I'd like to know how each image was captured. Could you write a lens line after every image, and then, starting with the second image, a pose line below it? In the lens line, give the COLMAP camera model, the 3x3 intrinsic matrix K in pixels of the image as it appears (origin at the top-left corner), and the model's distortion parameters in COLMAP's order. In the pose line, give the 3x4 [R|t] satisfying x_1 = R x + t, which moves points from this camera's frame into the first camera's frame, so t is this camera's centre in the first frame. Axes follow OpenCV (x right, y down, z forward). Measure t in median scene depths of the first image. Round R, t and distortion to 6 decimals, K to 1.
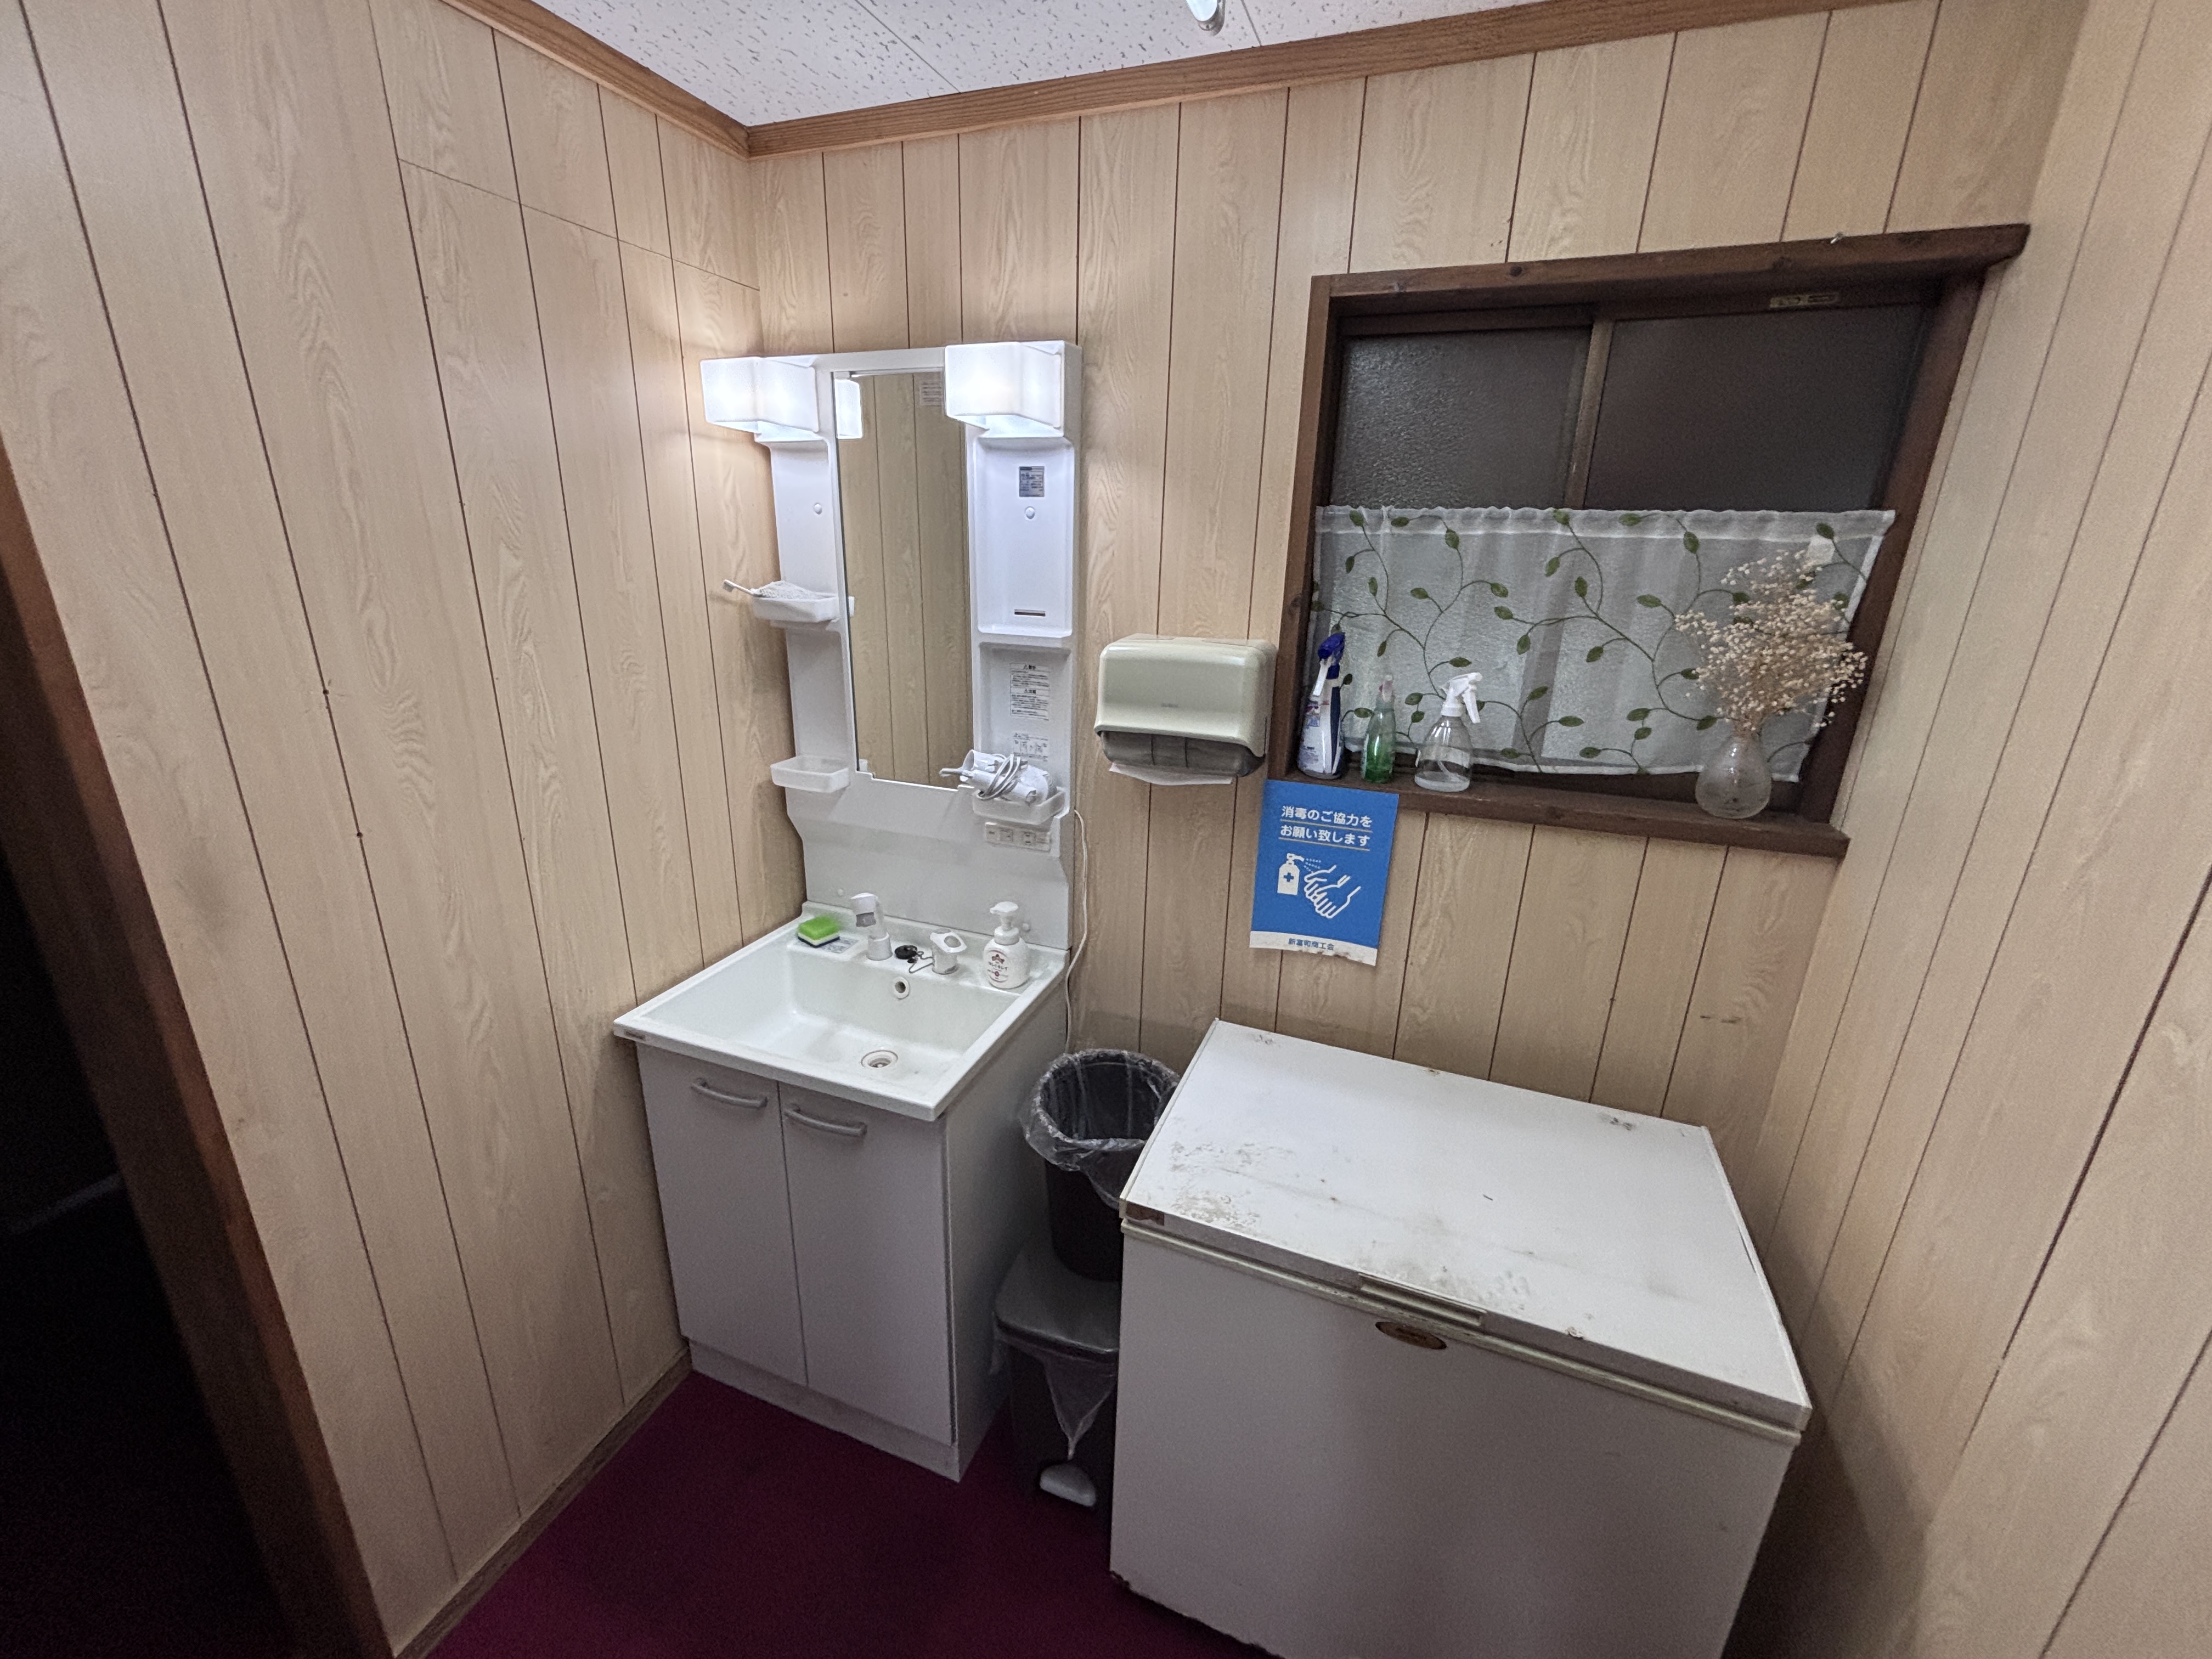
lens RADIAL K [[891.6, 0, 1097.8], [0, 891.6, 820.5], [0, 0, 1]] dist [0.002222, 0.000016]
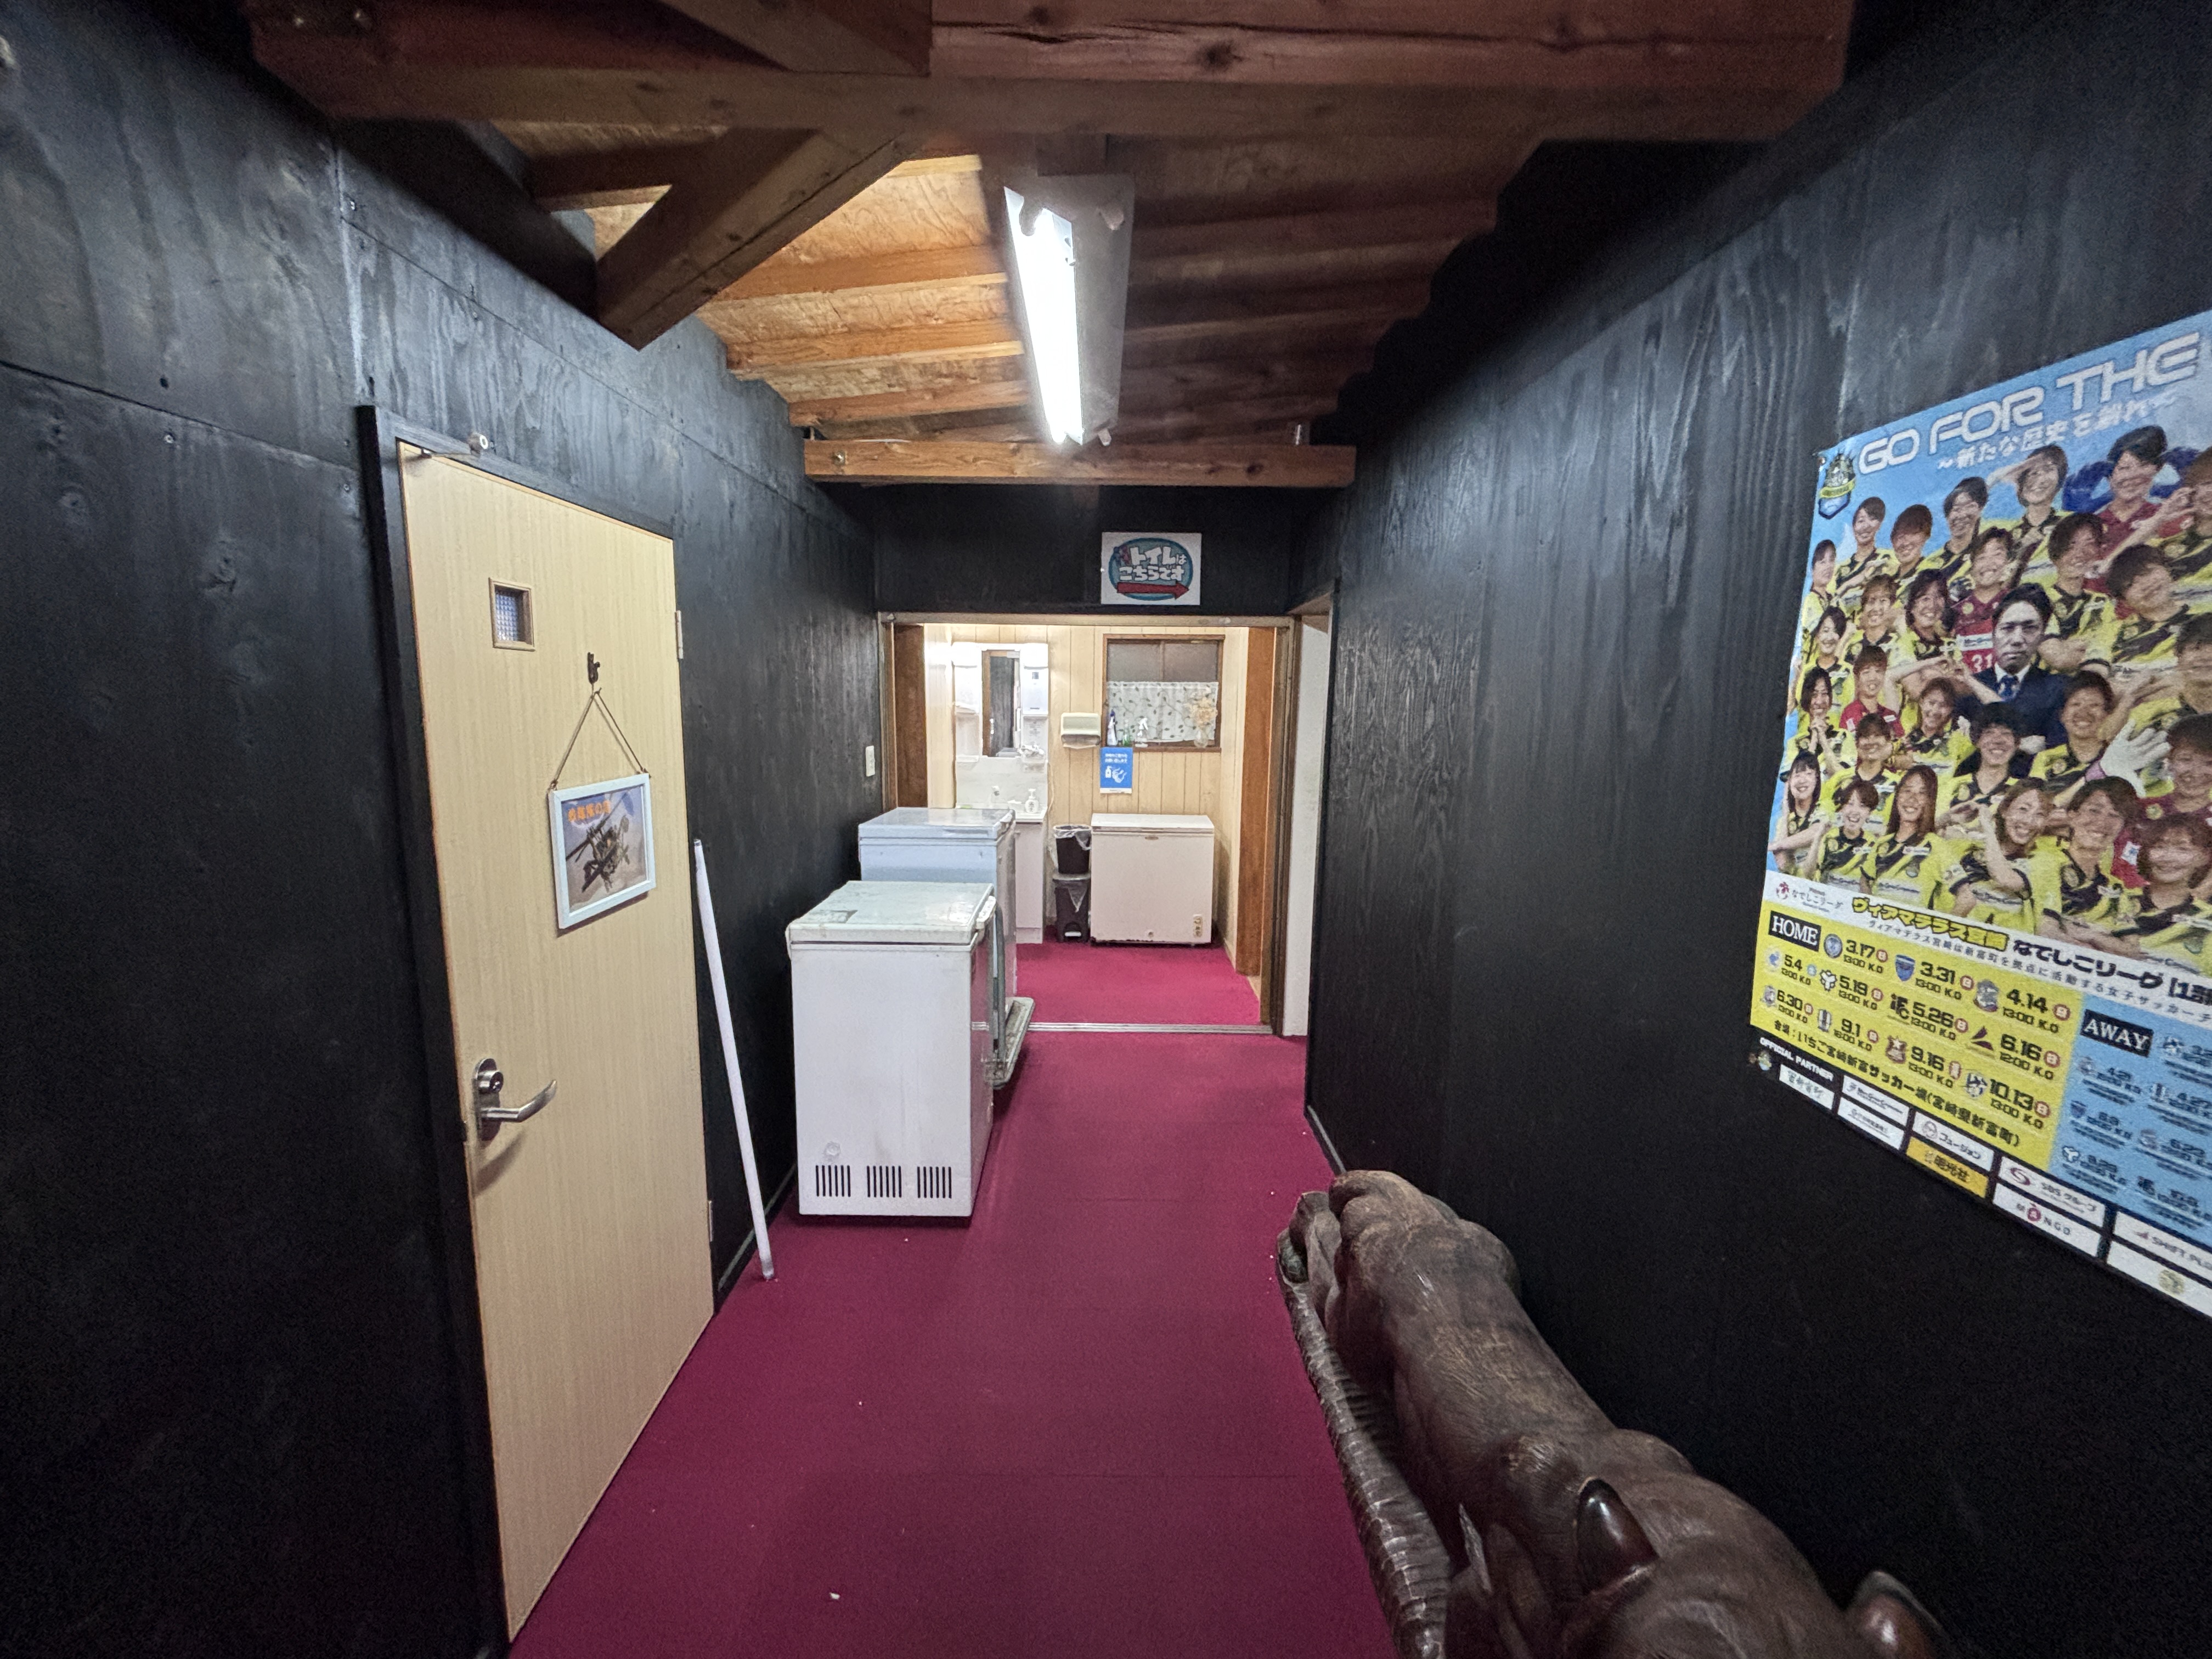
lens RADIAL K [[891.6, 0, 1104.5], [0, 891.6, 827.4], [0, 0, 1]] dist [0.002222, 0.000016]
pose [[0.928253, -0.066528, 0.365953, -1.303384], [0.123859, 0.983009, -0.135468, 0.865821], [-0.350722, 0.171075, 0.920721, -2.666239]]
